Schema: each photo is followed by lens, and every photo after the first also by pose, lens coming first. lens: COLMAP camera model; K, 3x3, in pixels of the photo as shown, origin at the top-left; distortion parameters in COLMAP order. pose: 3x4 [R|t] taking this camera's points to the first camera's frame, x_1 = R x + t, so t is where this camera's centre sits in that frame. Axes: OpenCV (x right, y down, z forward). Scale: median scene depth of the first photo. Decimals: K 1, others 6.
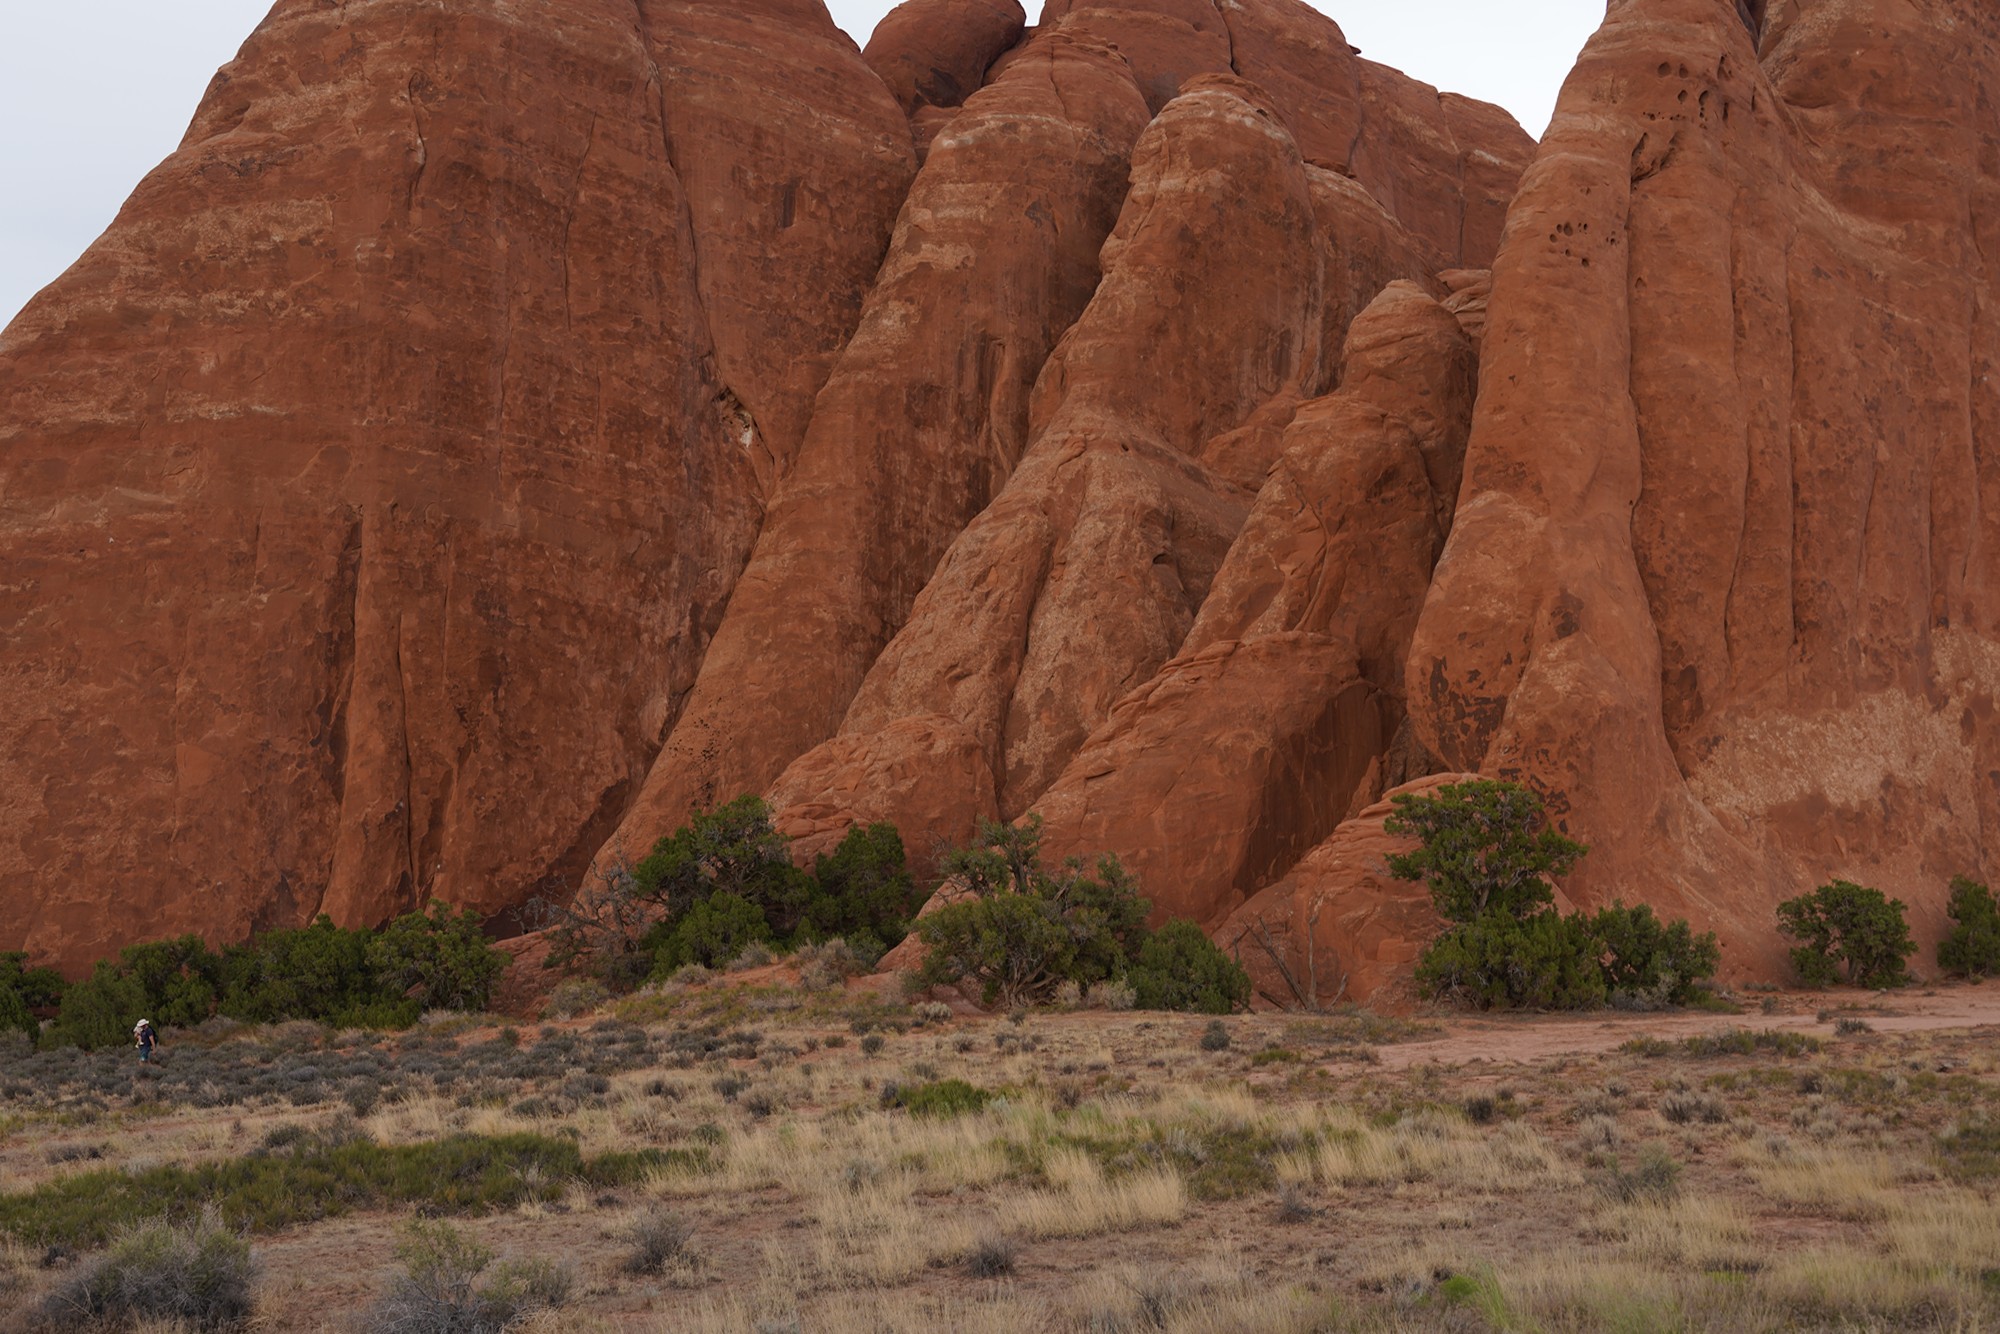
lens RADIAL K [[2227.9, 0, 1000.0], [0, 2227.9, 667.0], [0, 0, 1]] dist [0.026470, 0.006647]
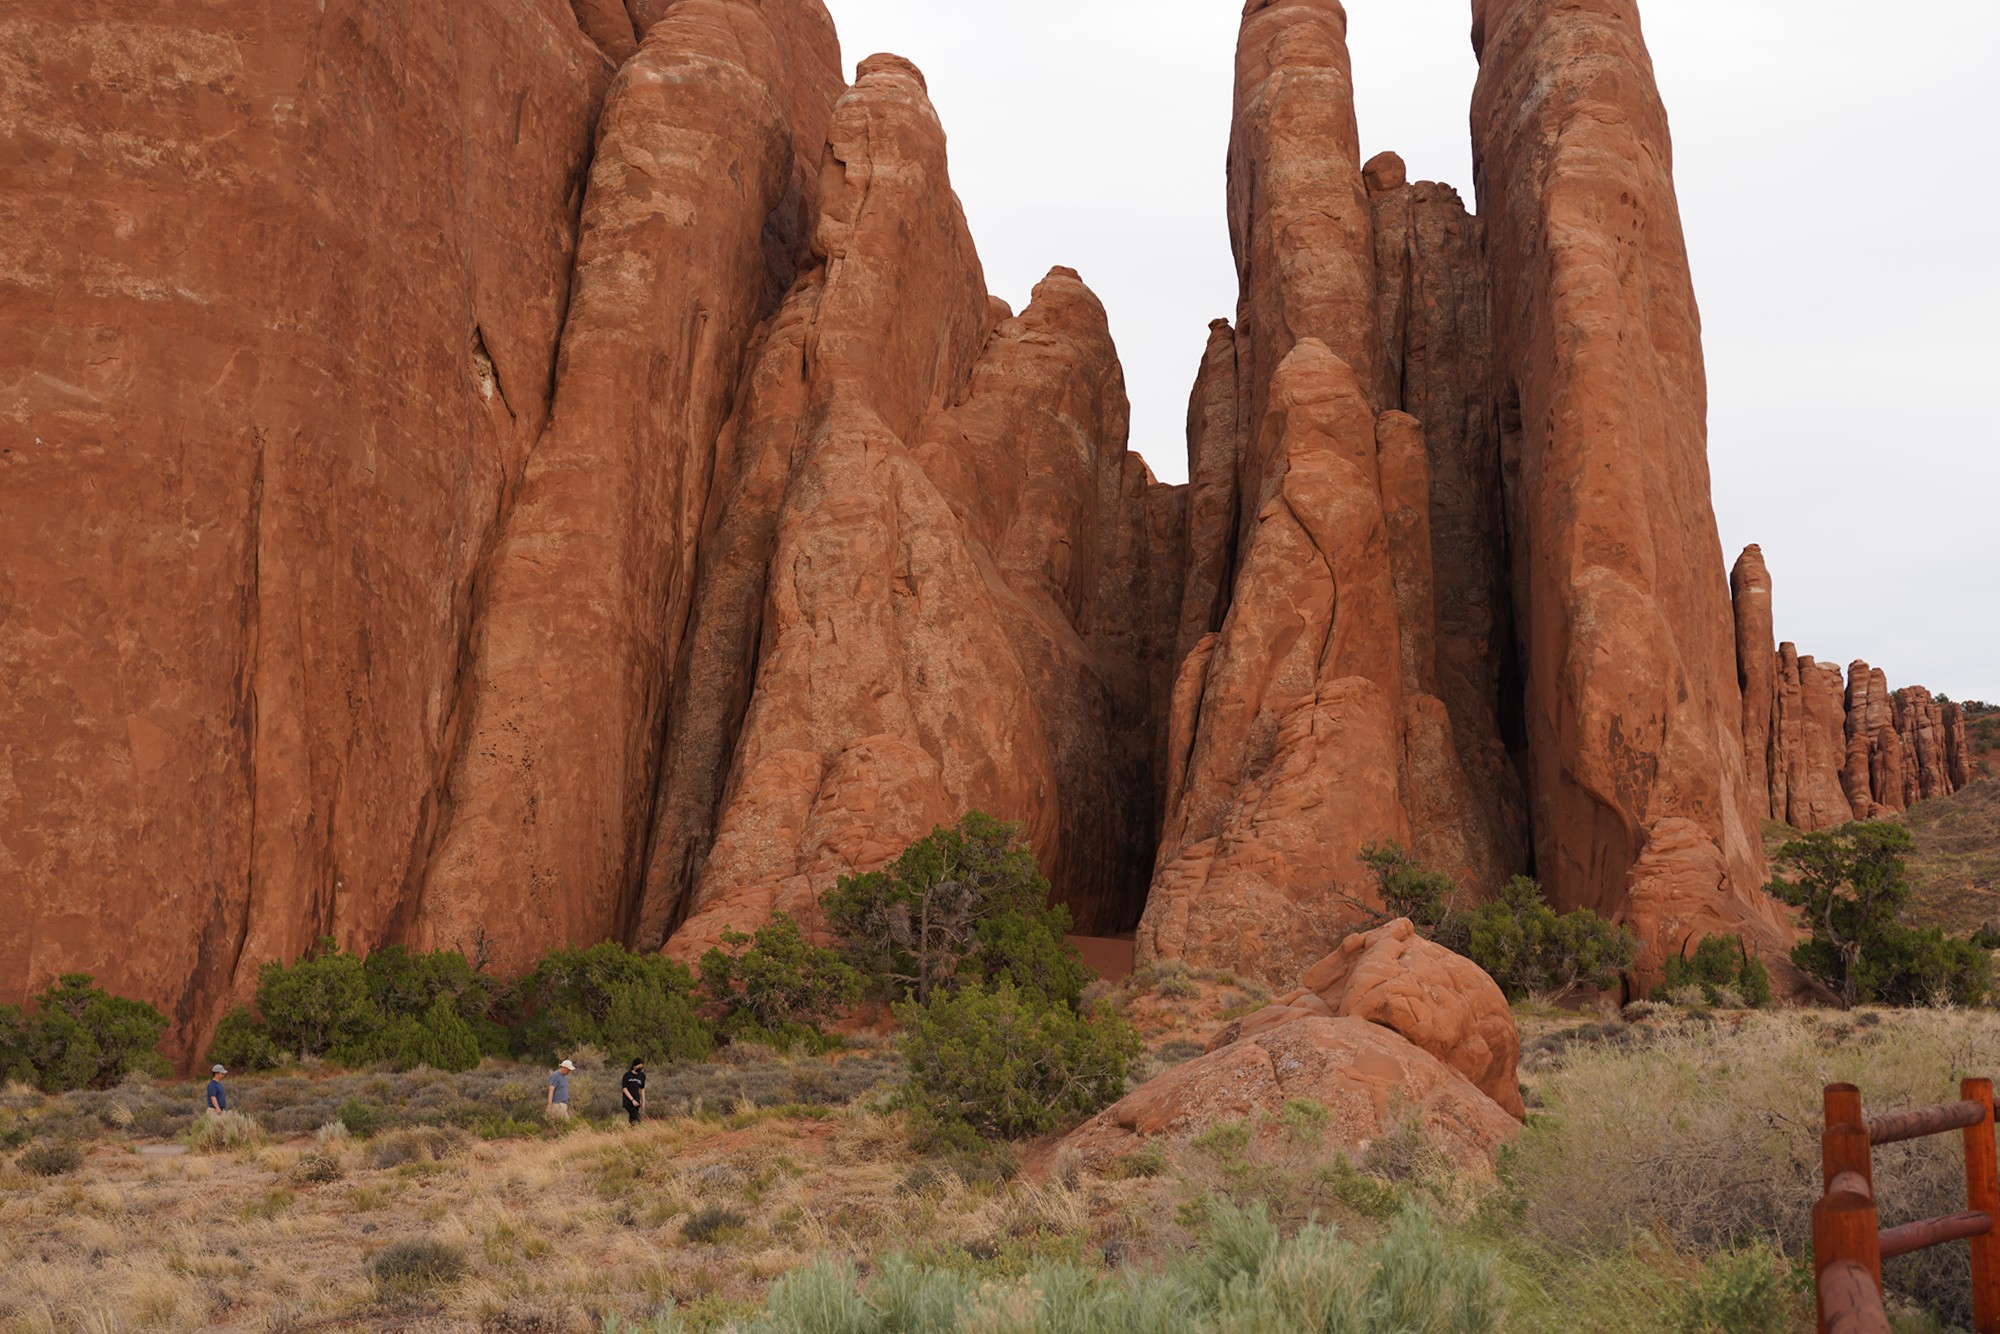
lens RADIAL K [[2888.1, 0, 957.7], [0, 2888.1, 660.8], [0, 0, 1]] dist [0.028707, 0.039643]
pose [[0.808197, 0.074271, 0.584210, -0.686288], [-0.063455, 0.997223, -0.038995, 0.034867], [-0.585483, -0.005555, 0.810665, 0.017664]]
